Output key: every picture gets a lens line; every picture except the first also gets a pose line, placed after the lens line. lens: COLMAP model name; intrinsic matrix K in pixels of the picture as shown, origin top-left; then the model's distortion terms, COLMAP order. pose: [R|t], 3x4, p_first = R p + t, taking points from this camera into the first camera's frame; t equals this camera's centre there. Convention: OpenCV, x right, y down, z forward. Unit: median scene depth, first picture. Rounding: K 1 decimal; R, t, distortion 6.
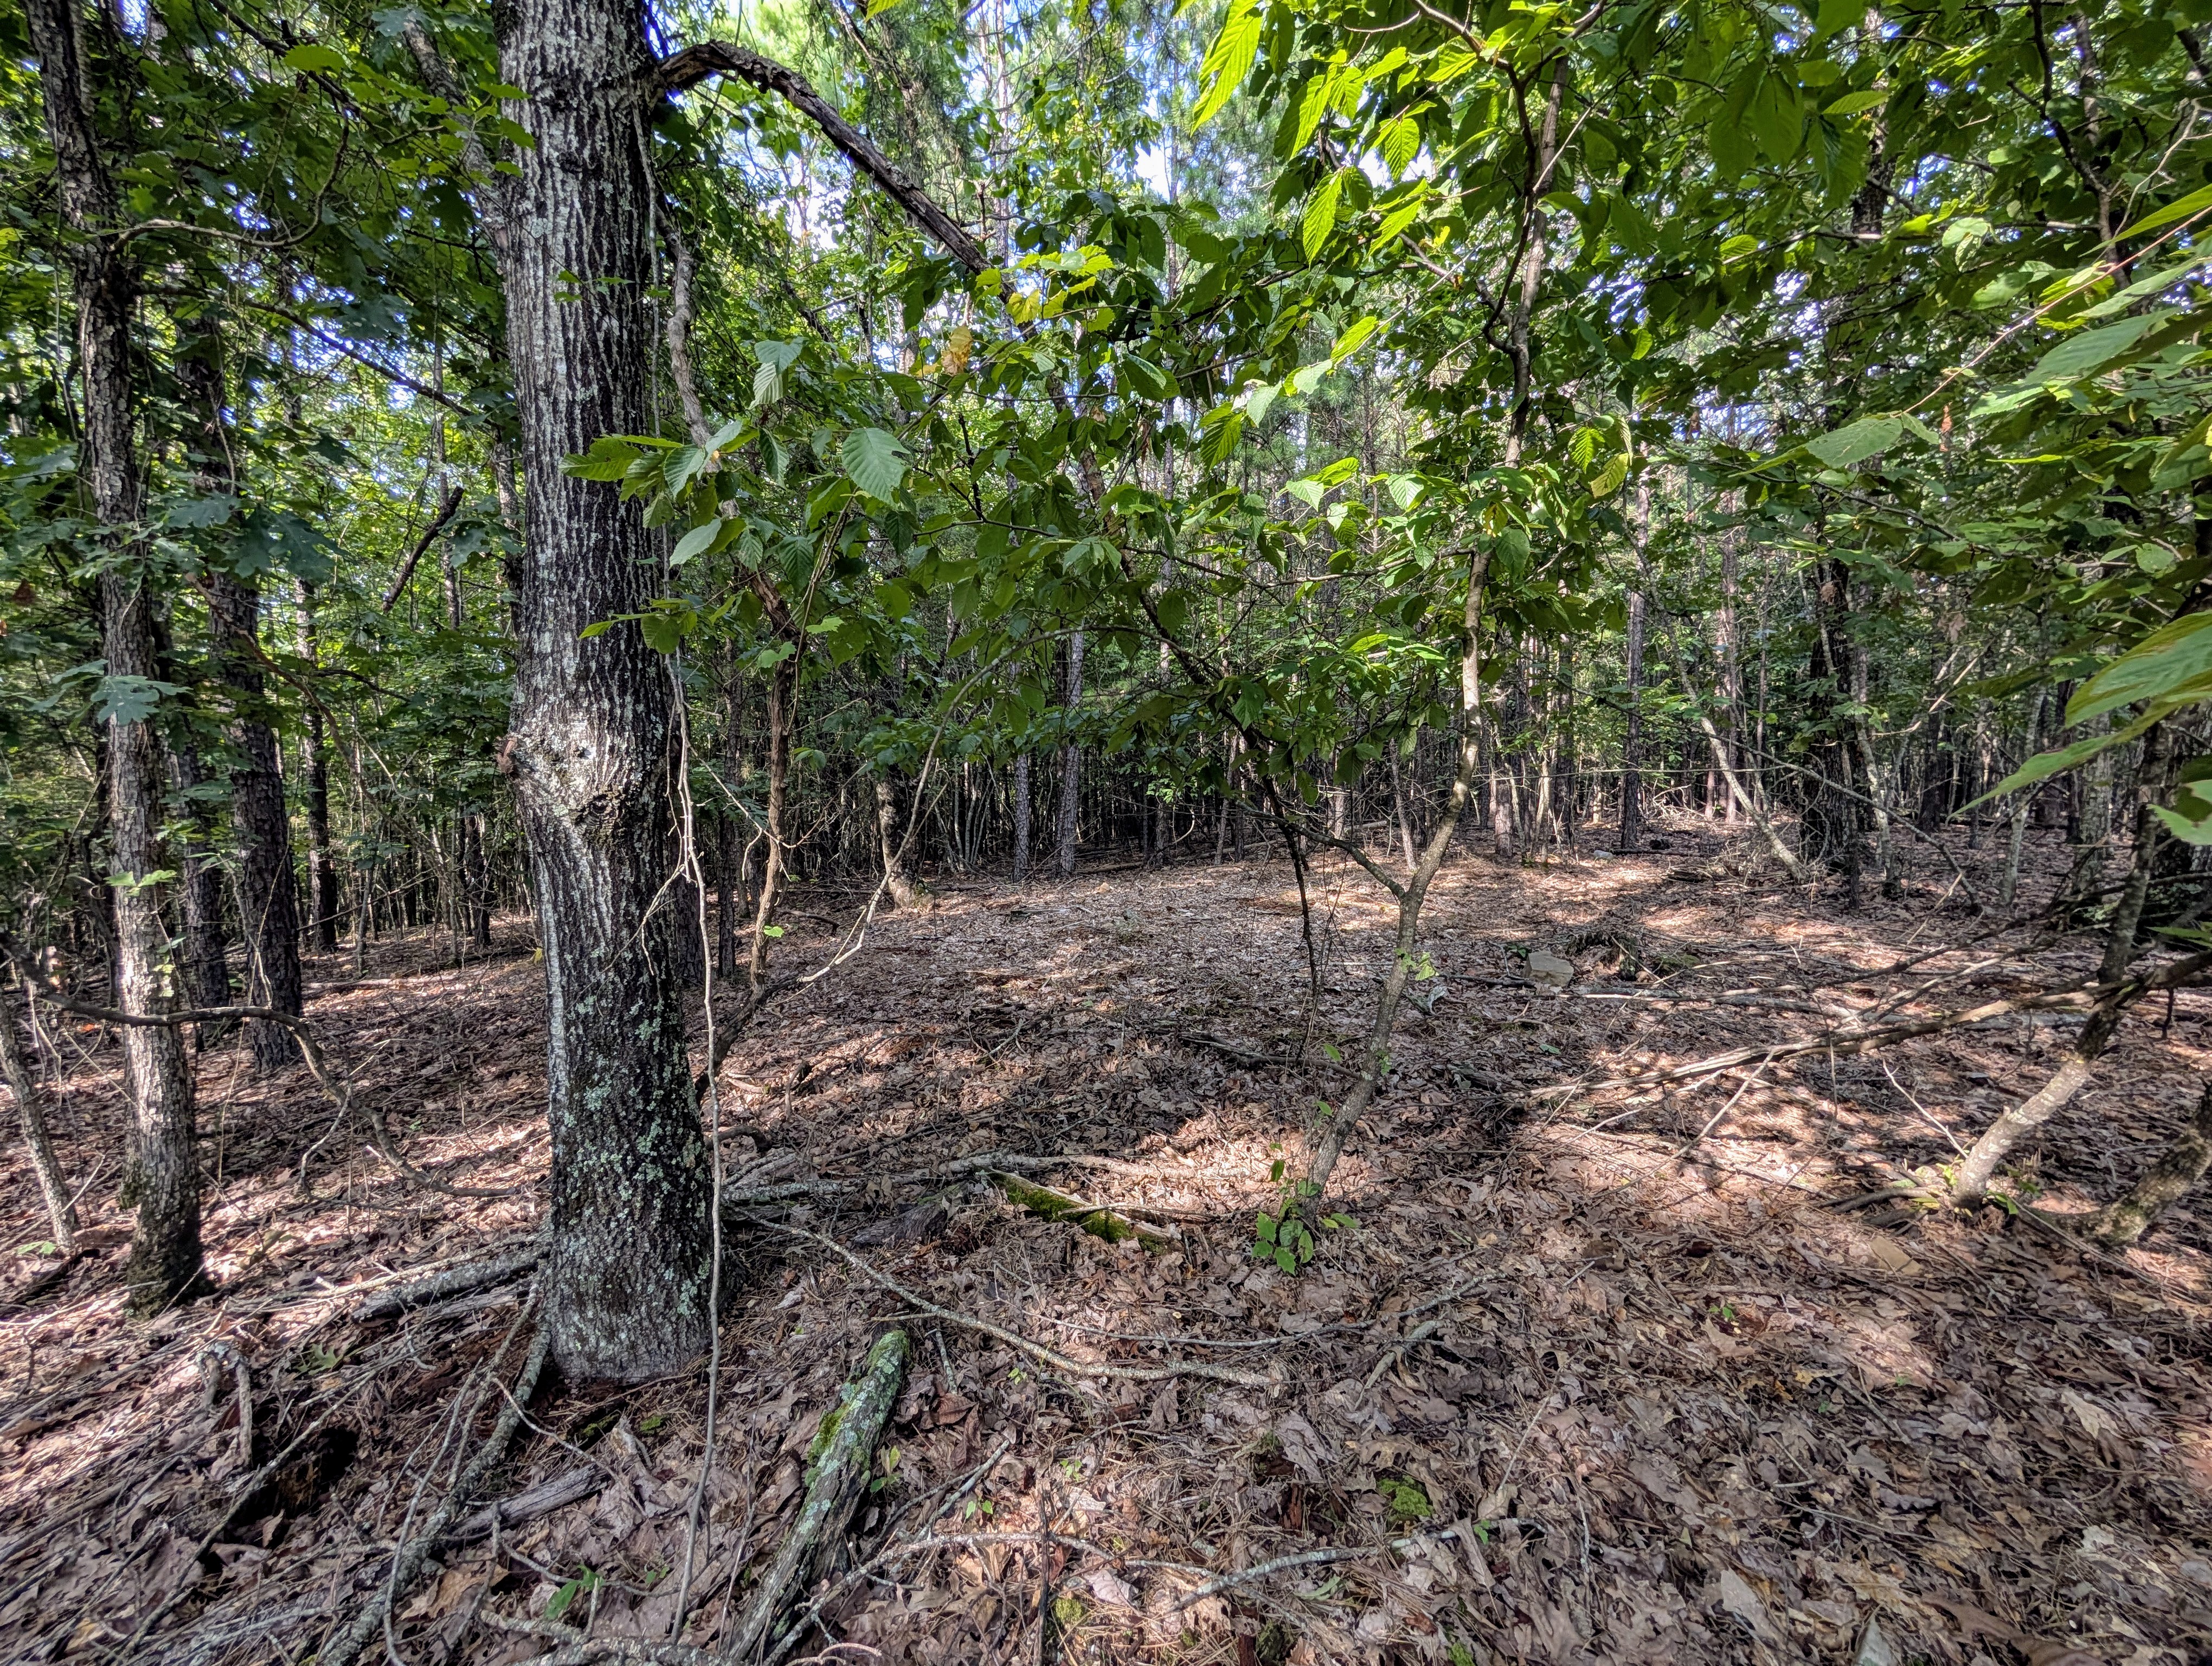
lens RADIAL K [[841.5, 0, 1107.9], [0, 841.5, 832.4], [0, 0, 1]] dist [0.002110, -0.000112]
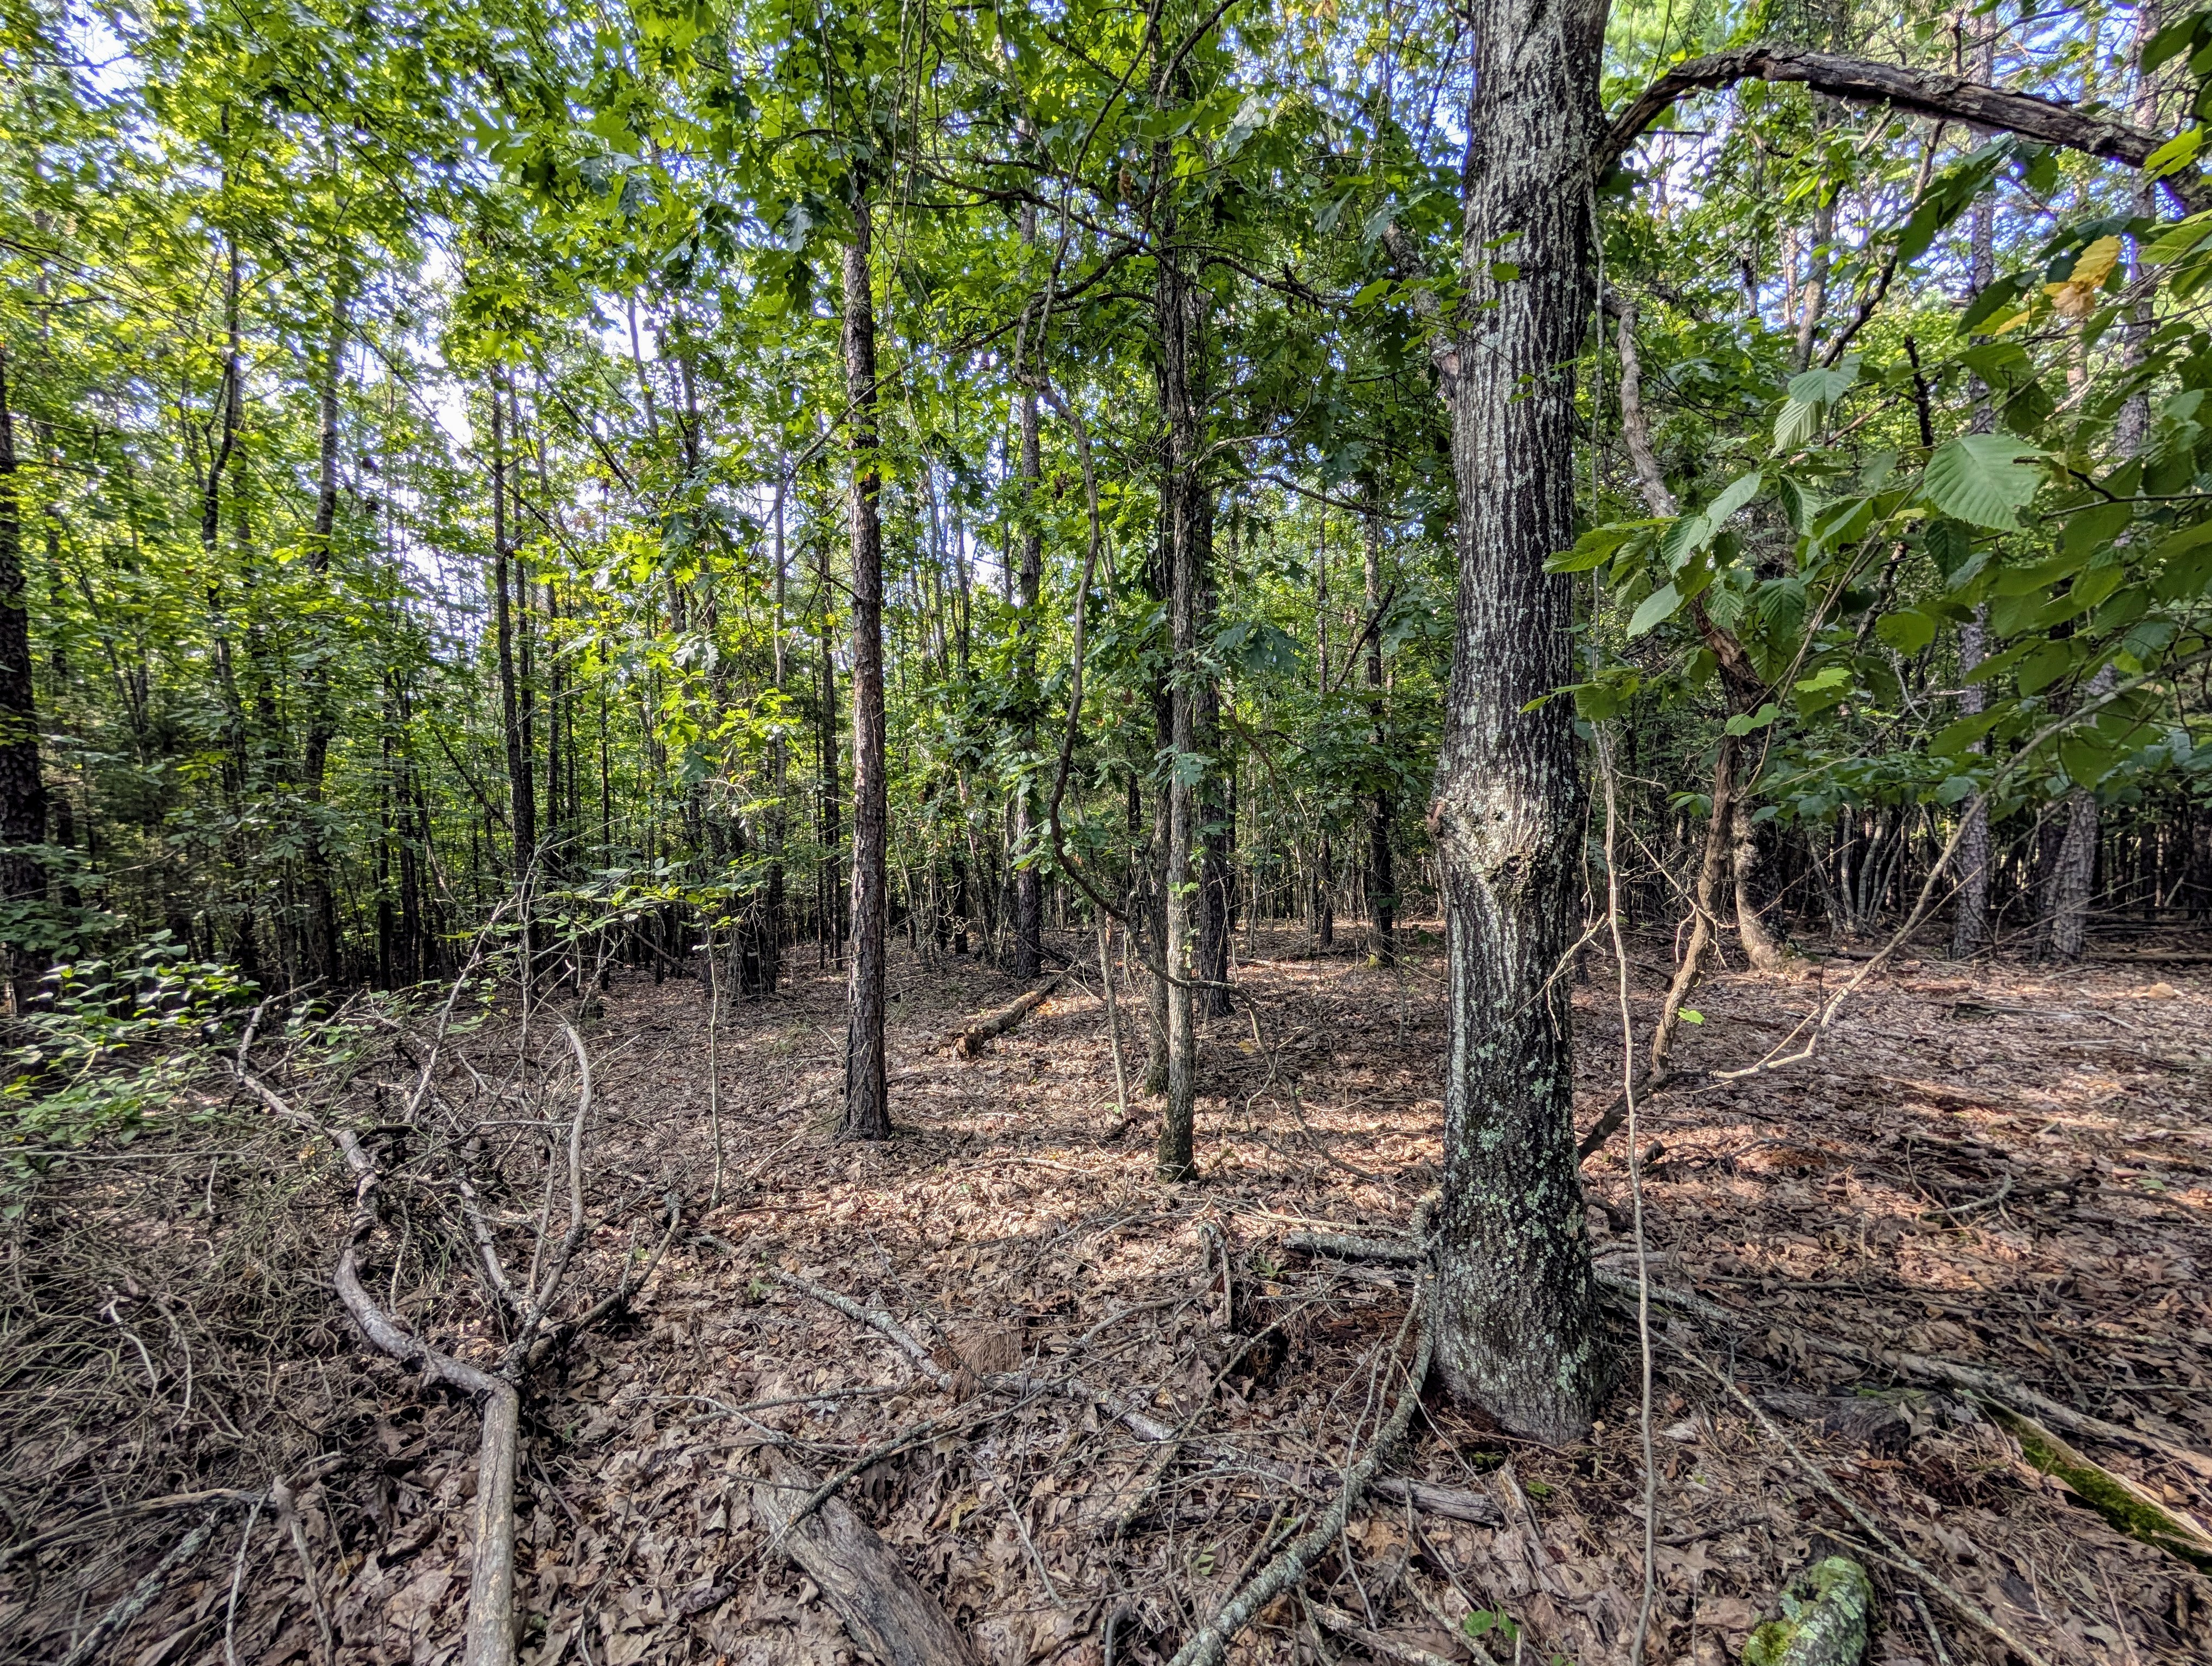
lens RADIAL K [[841.5, 0, 1107.9], [0, 841.5, 832.4], [0, 0, 1]] dist [0.002110, -0.000112]
pose [[0.631500, 0.036488, -0.774517, -0.104651], [-0.057377, 0.998353, 0.000251, -0.043221], [0.773250, 0.044281, 0.632553, -0.057524]]
